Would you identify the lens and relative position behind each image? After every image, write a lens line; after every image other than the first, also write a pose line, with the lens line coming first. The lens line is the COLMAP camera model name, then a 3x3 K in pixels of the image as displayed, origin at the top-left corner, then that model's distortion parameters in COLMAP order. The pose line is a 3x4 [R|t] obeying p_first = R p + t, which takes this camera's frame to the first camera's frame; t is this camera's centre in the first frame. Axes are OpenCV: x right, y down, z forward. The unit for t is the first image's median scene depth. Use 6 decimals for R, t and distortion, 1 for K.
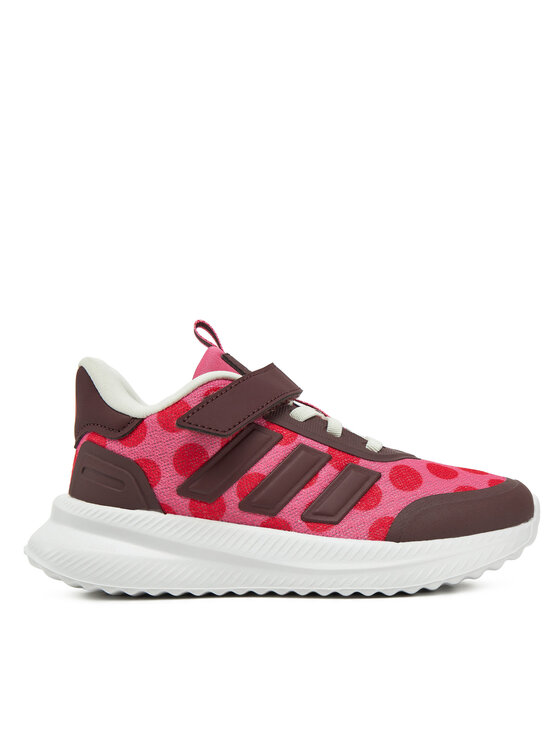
lens RADIAL K [[1192.0, 0, 280.3], [0, 1192.0, 373.6], [0, 0, 1]] dist [0.011511, 0.000000]
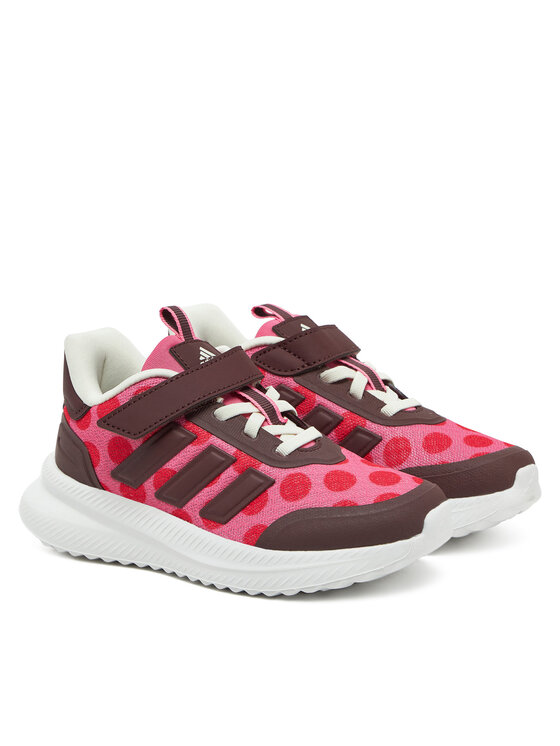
lens RADIAL K [[2105.0, 0, 280.0], [0, 2105.0, 372.8], [0, 0, 1]] dist [0.194874, 0.000000]
pose [[0.869125, 0.112630, -0.481597, 1.018497], [0.027898, 0.961012, 0.275096, -0.547925], [0.493804, -0.252529, 0.832098, -0.584756]]
